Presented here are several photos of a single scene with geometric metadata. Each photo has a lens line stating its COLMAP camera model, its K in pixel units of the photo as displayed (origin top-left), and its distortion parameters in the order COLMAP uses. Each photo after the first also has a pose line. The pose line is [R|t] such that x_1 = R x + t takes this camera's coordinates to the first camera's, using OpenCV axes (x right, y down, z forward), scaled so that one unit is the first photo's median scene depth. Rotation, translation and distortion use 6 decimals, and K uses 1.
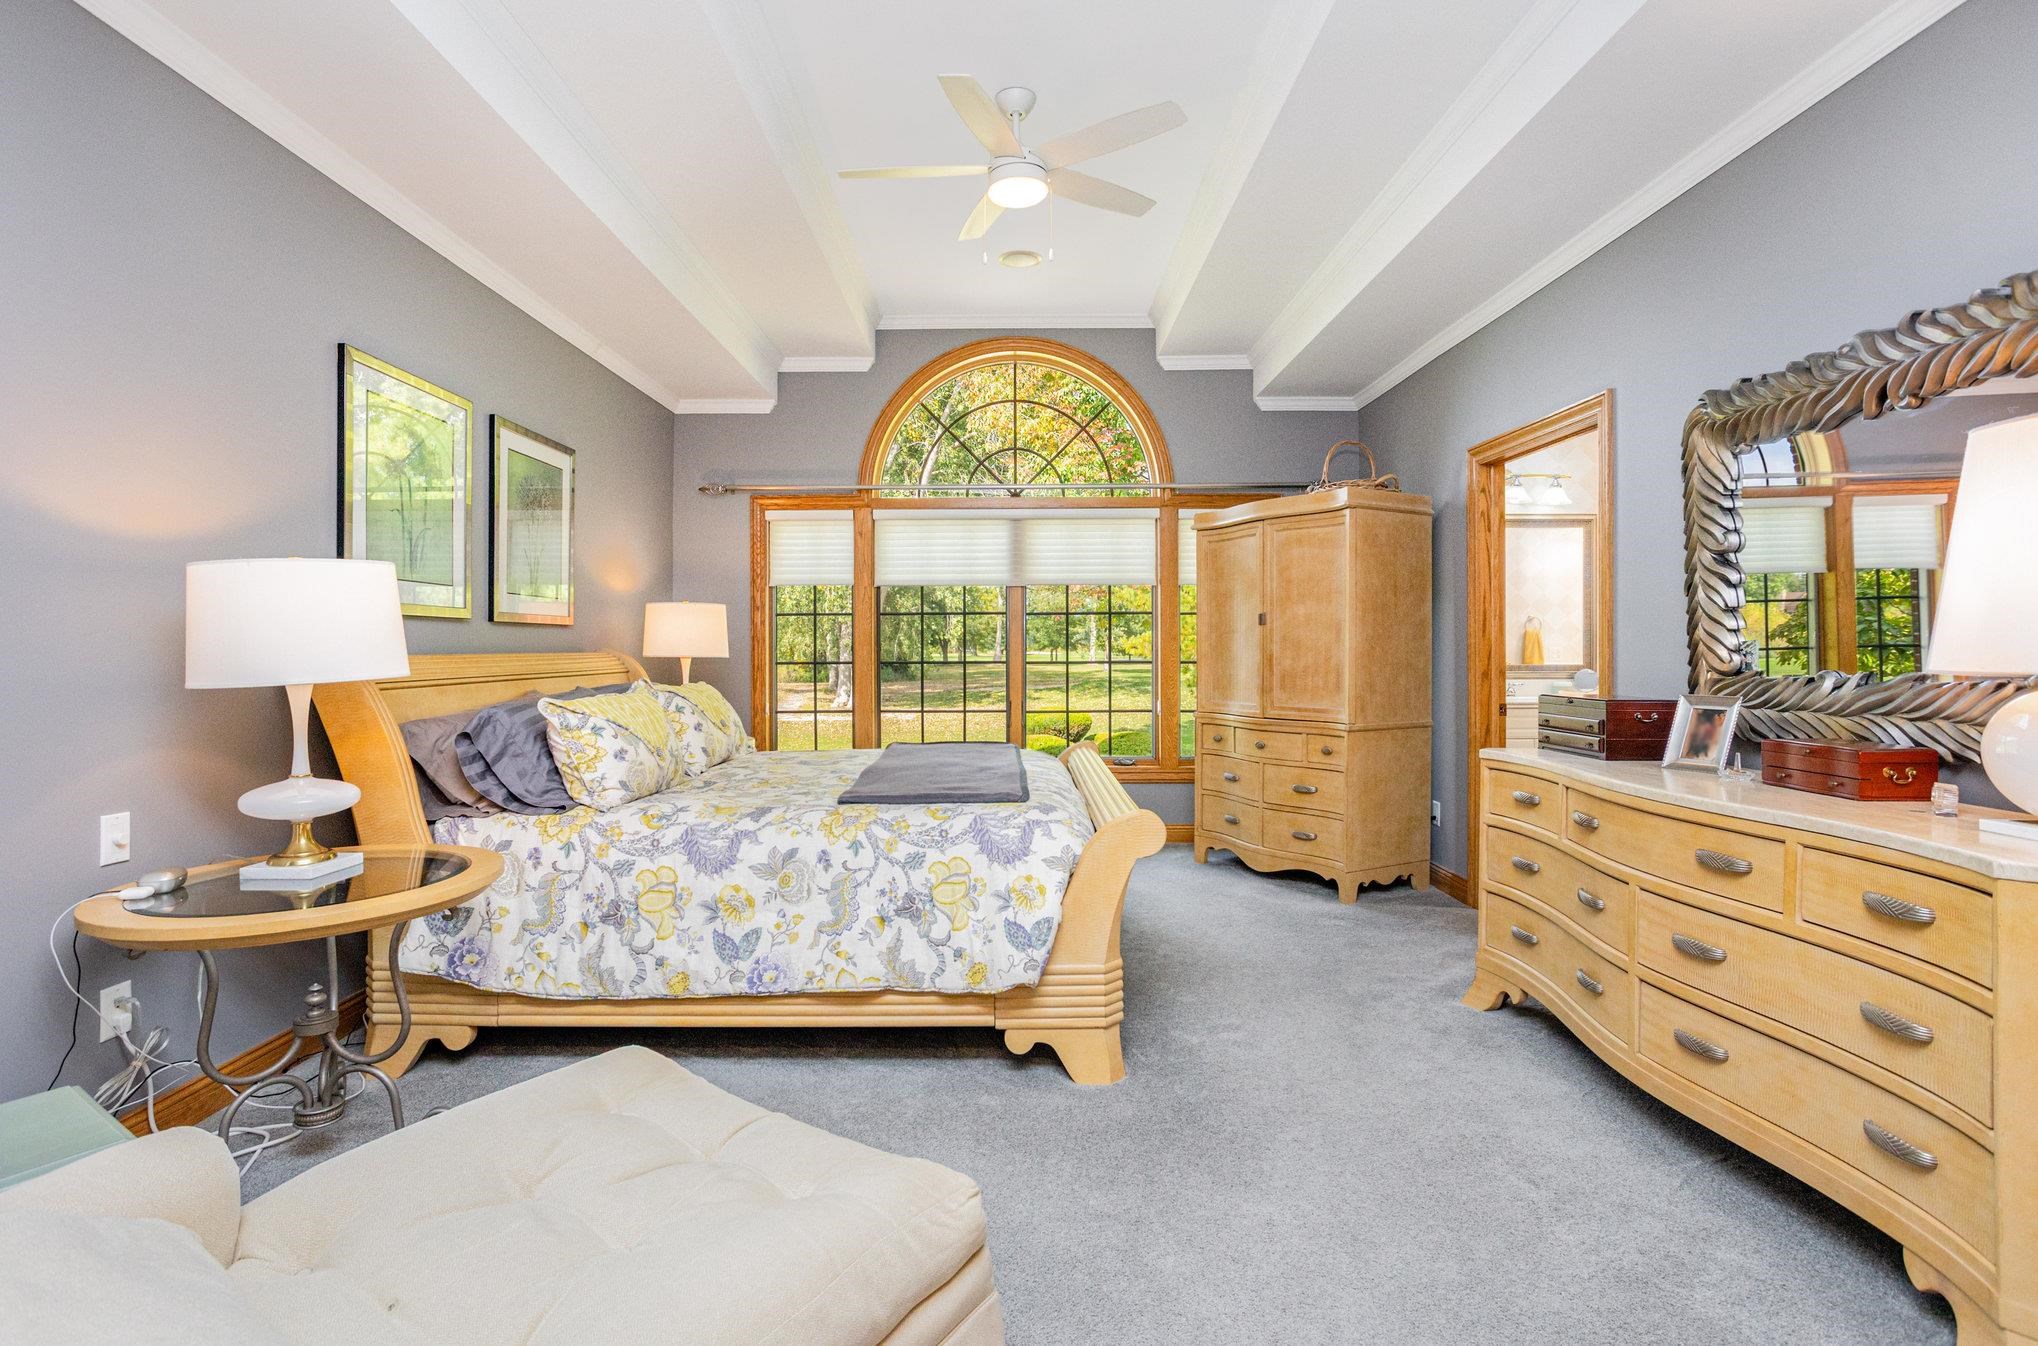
lens RADIAL K [[993.9, 0, 960.5], [0, 993.9, 652.8], [0, 0, 1]] dist [-0.000742, -0.000222]
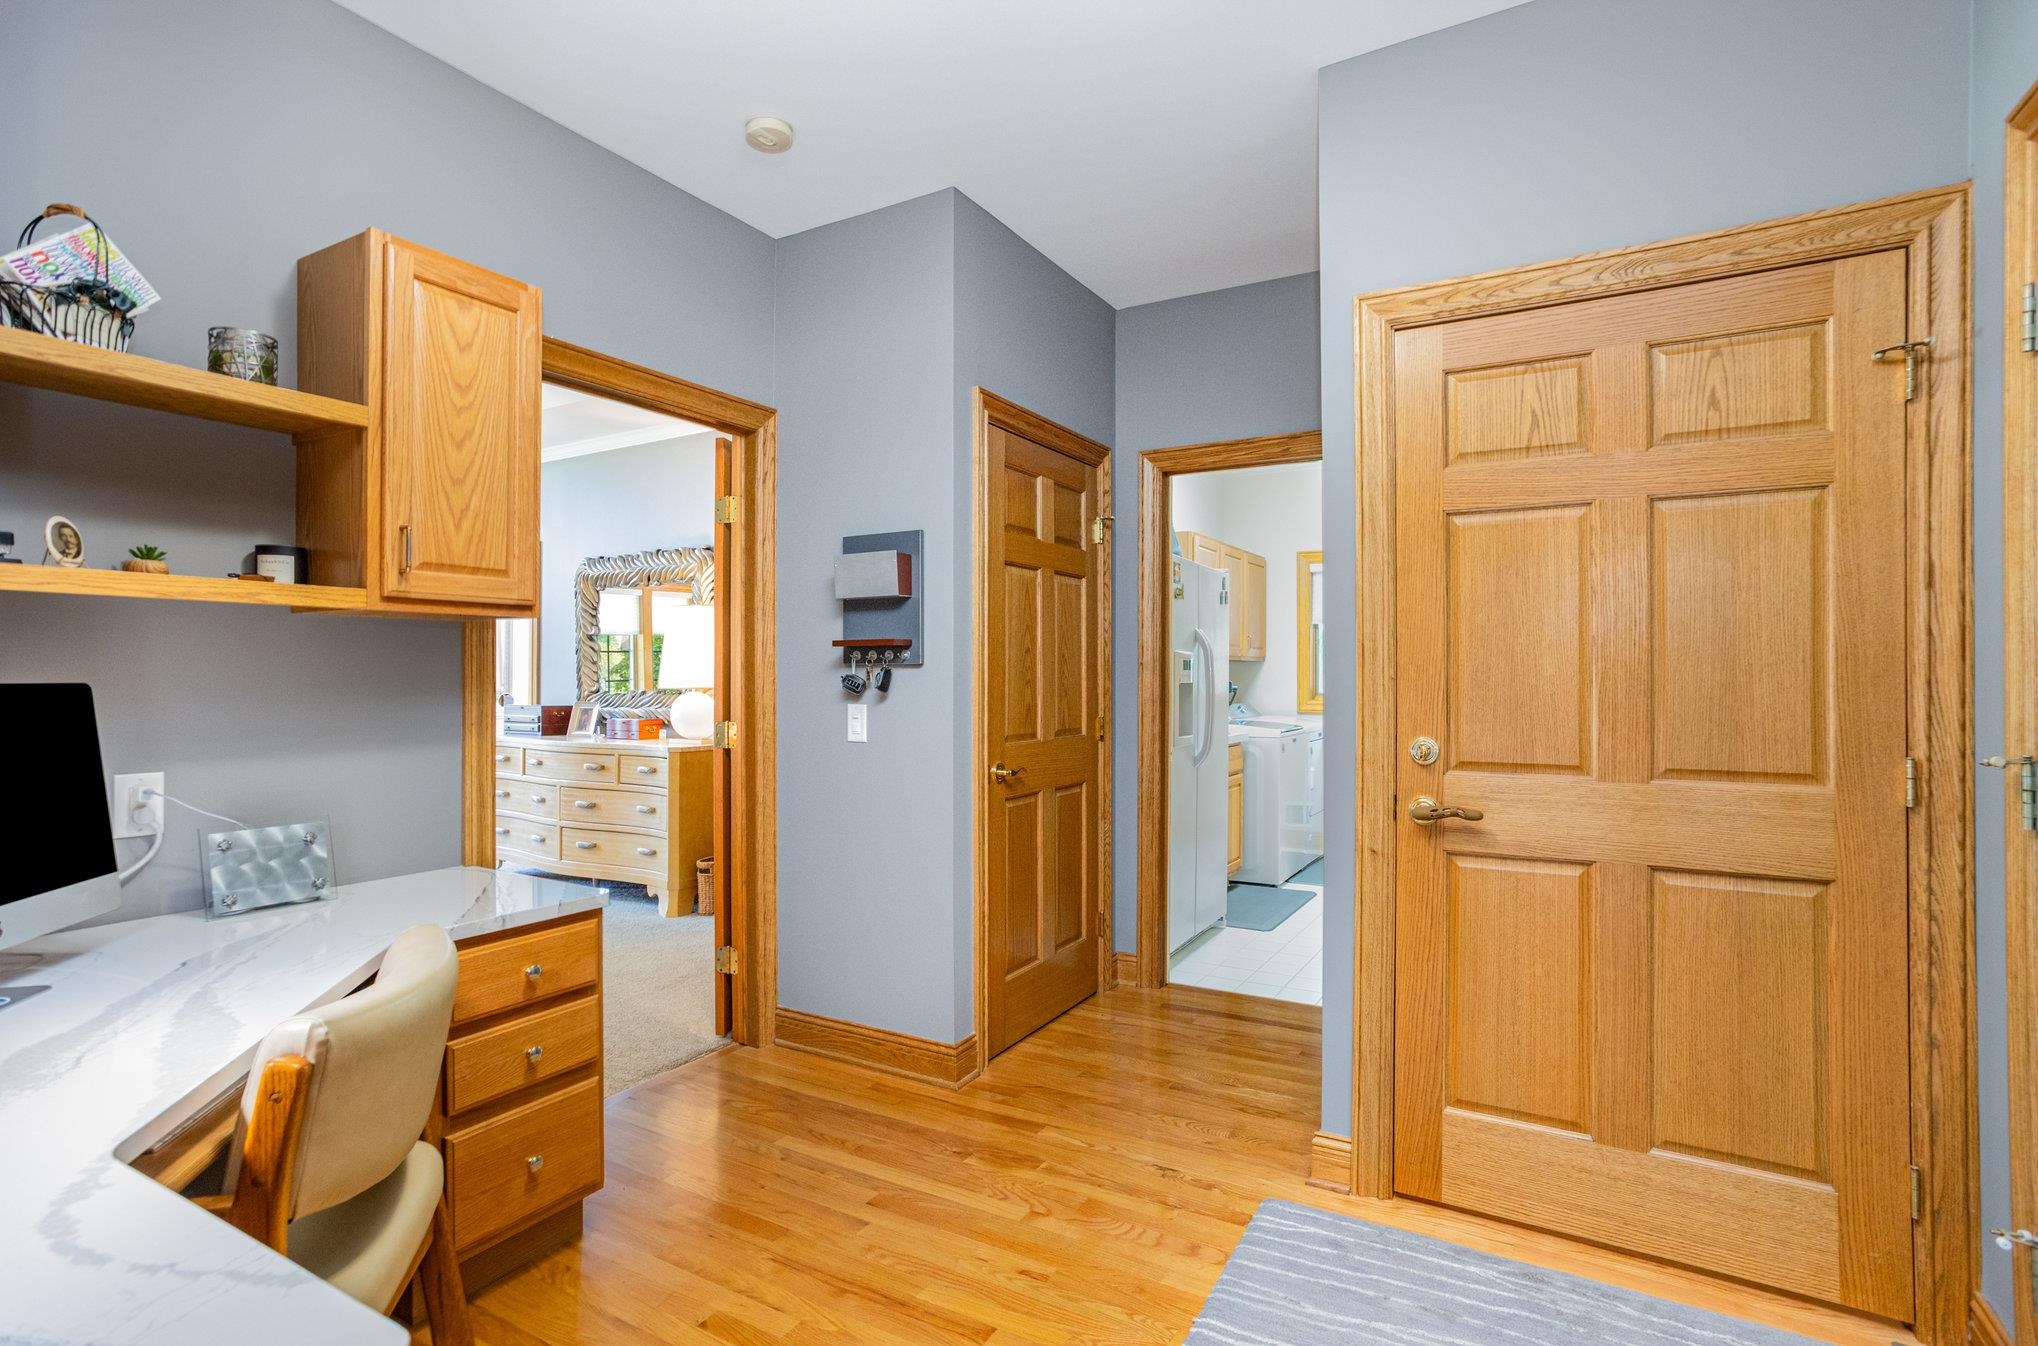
lens RADIAL K [[993.9, 0, 1015.7], [0, 993.9, 678.9], [0, 0, 1]] dist [-0.000742, -0.000222]
pose [[0.481069, 0.005952, 0.876663, -0.657569], [-0.006968, 0.999971, -0.002965, -0.008150], [-0.876655, -0.004682, 0.481096, -0.814630]]
